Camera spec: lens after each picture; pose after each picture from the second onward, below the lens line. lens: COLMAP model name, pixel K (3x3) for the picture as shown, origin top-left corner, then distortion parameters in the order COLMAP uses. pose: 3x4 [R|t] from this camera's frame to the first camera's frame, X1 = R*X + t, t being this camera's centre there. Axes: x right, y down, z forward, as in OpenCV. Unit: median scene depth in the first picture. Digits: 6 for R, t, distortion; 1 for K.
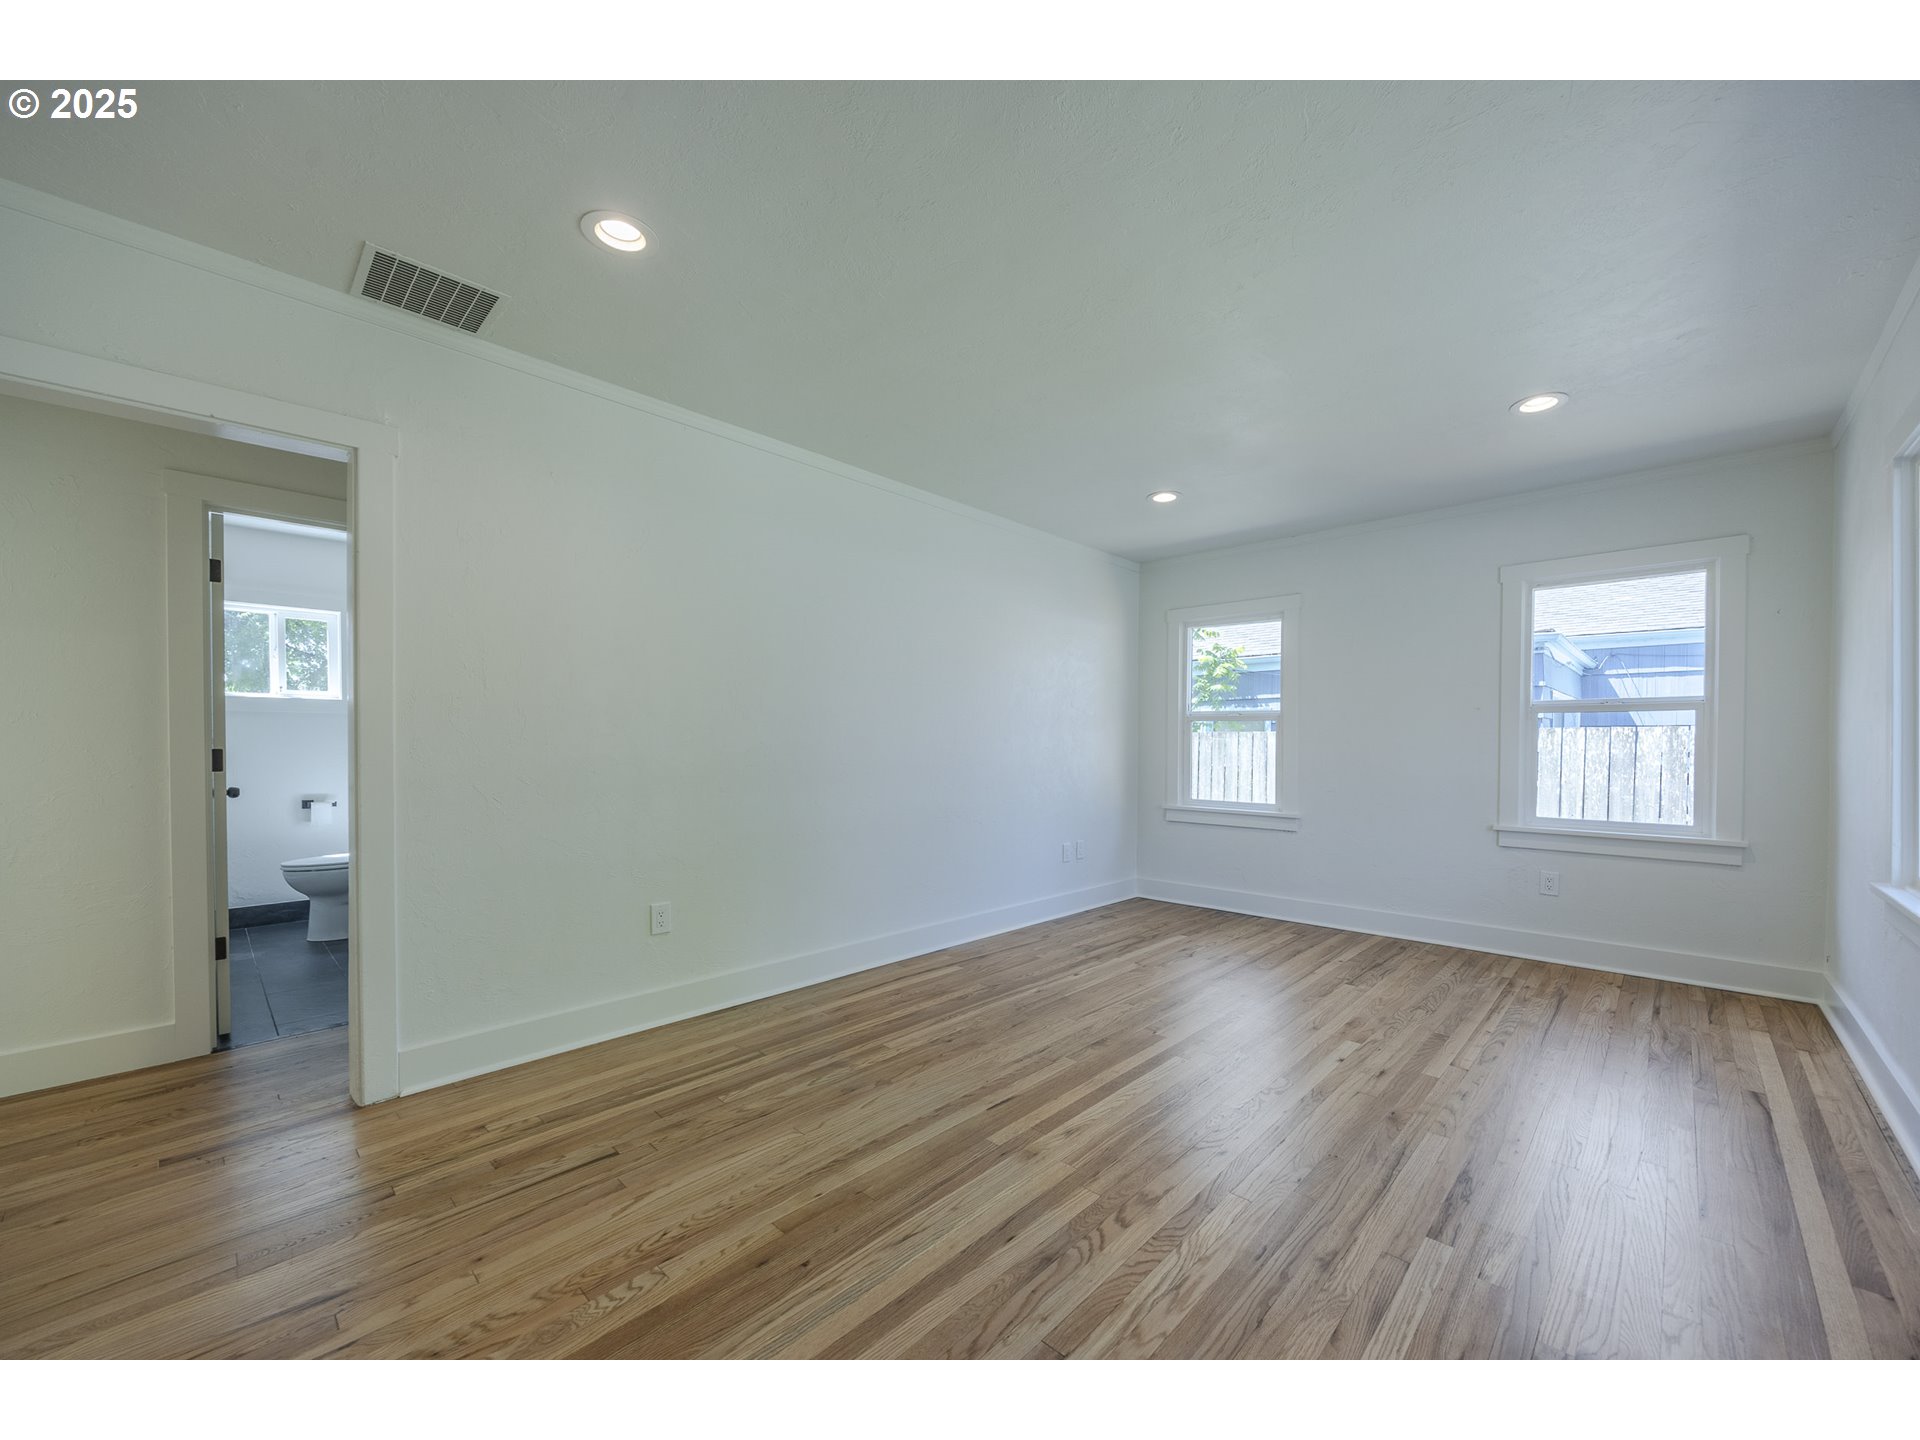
lens RADIAL K [[775.7, 0, 1053.6], [0, 775.7, 763.2], [0, 0, 1]] dist [-0.000580, -0.000141]
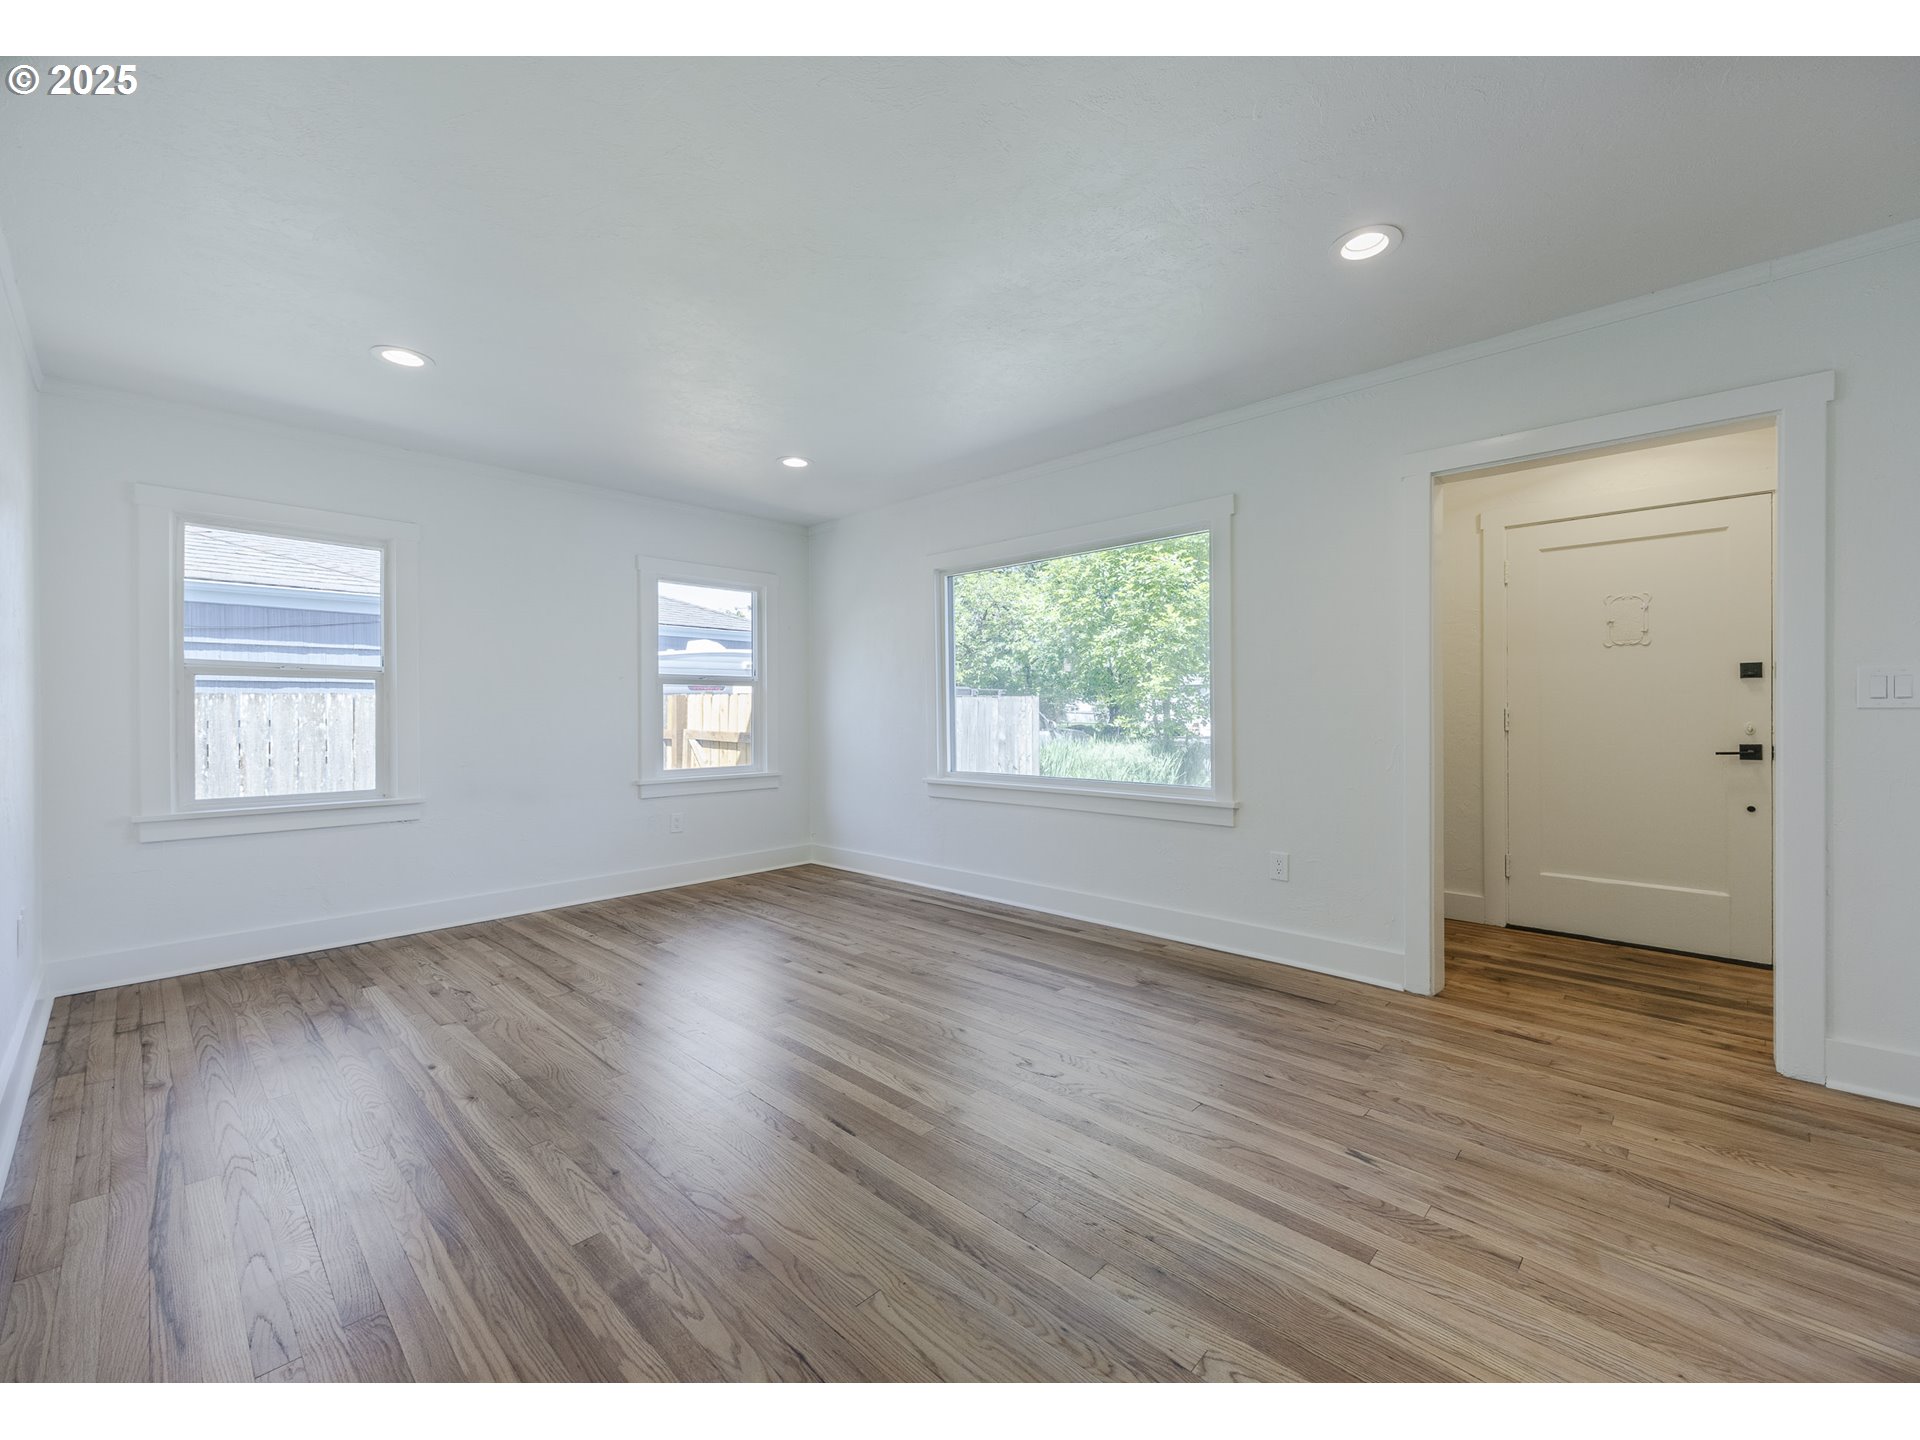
lens RADIAL K [[746.0, 0, 960.0], [0, 746.0, 720.0], [0, 0, 1]] dist [0.002163, 0.000011]
pose [[0.061612, -0.013911, 0.998003, -0.498323], [0.029890, 0.999480, 0.012086, -0.008925], [-0.997653, 0.029086, 0.061996, 0.459214]]
